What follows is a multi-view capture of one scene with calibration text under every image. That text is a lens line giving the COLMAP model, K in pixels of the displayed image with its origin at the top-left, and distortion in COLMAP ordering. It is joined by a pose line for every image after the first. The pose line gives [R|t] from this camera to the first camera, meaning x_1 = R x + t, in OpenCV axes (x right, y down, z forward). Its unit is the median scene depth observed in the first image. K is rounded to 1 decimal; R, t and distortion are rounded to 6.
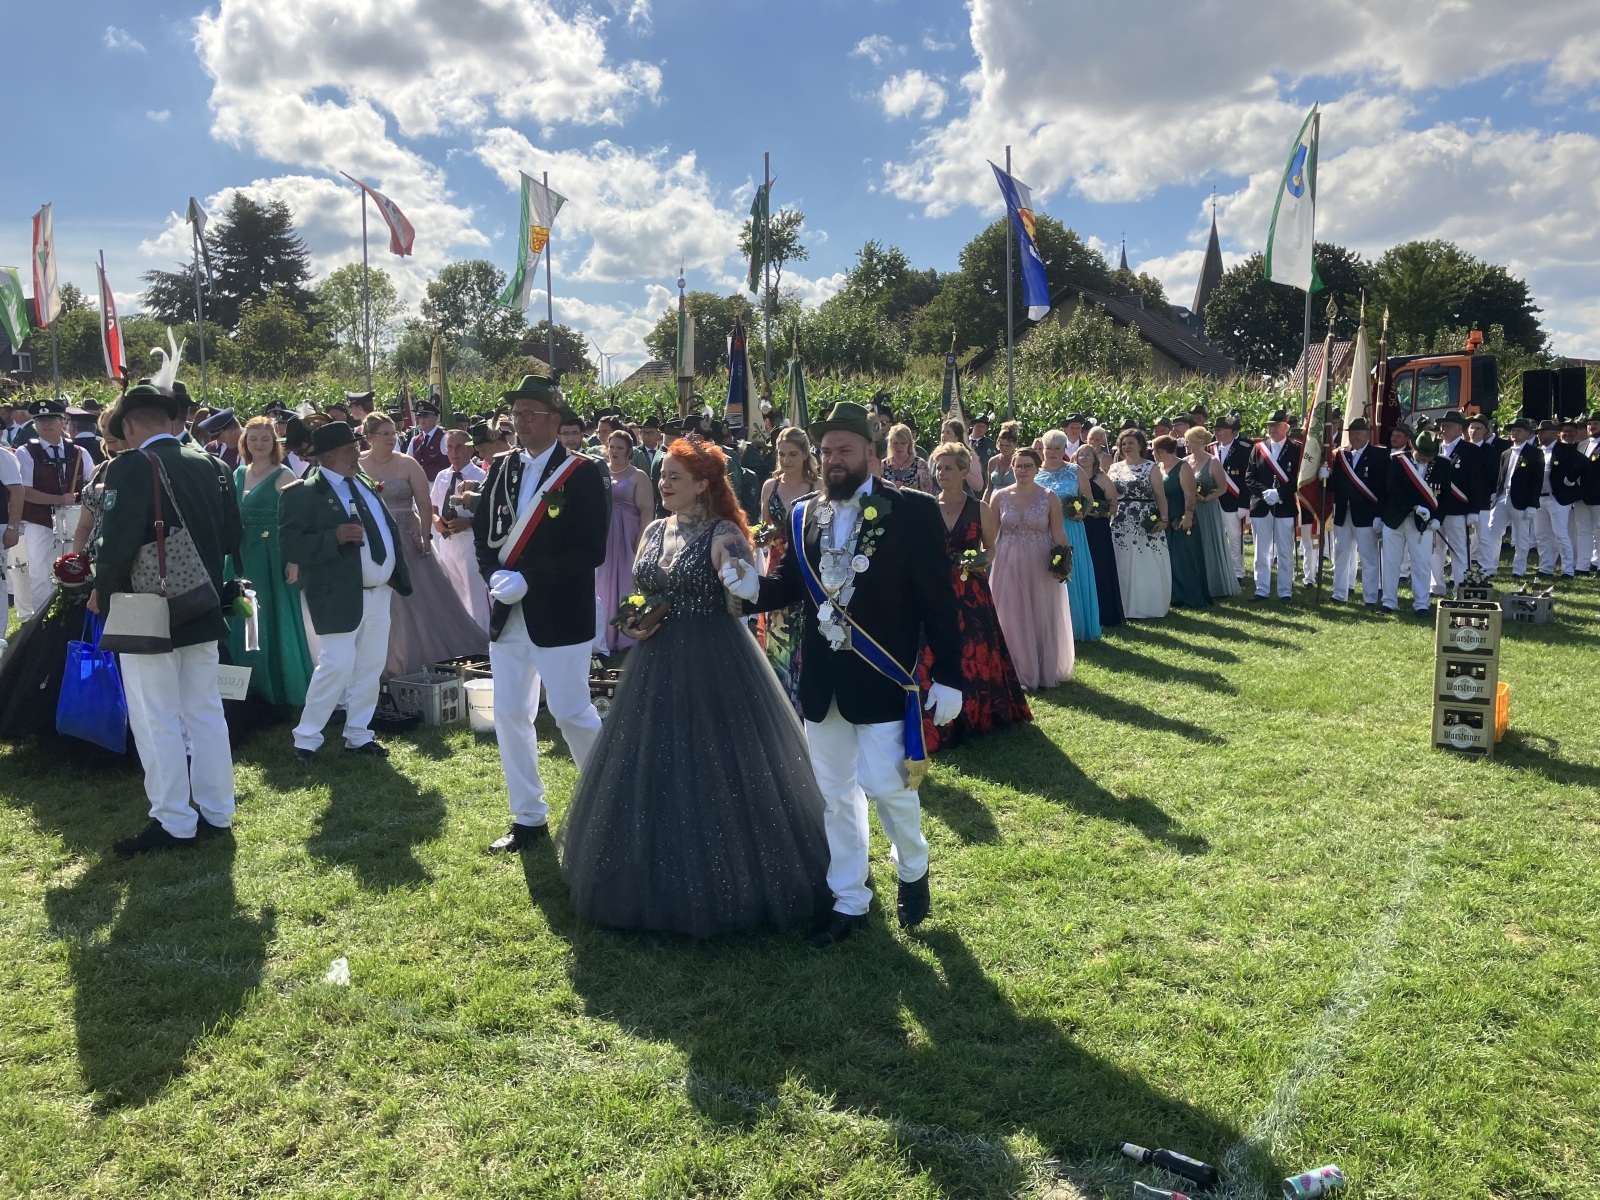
lens RADIAL K [[1329.6, 0, 806.9], [0, 1329.6, 595.6], [0, 0, 1]] dist [-0.005095, 0.036959]
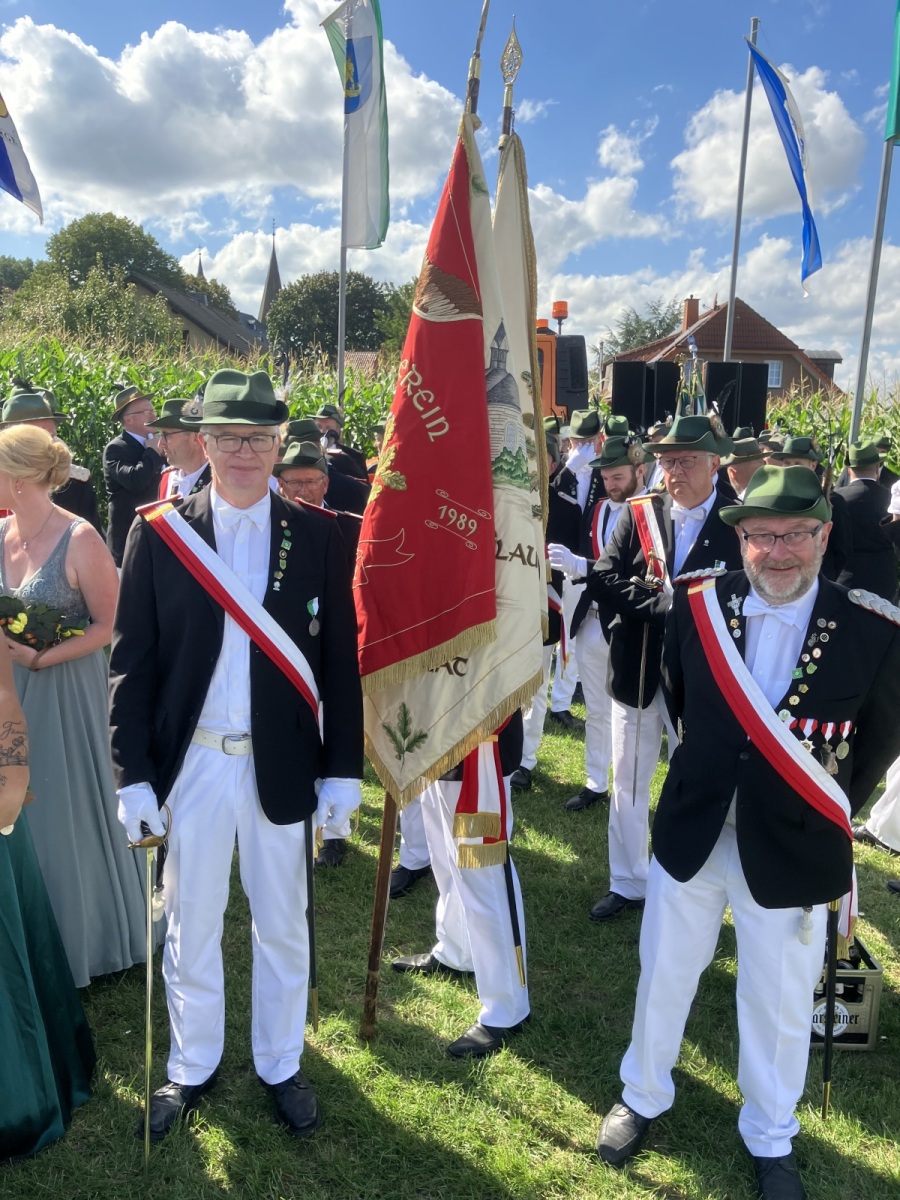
lens RADIAL K [[994.6, 0, 446.1], [0, 994.6, 597.8], [0, 0, 1]] dist [0.009758, 0.003759]
pose [[0.896986, -0.034565, 0.440706, 0.036692], [0.007804, 0.998021, 0.062393, -0.013203], [-0.441990, -0.052526, 0.895481, 0.096510]]
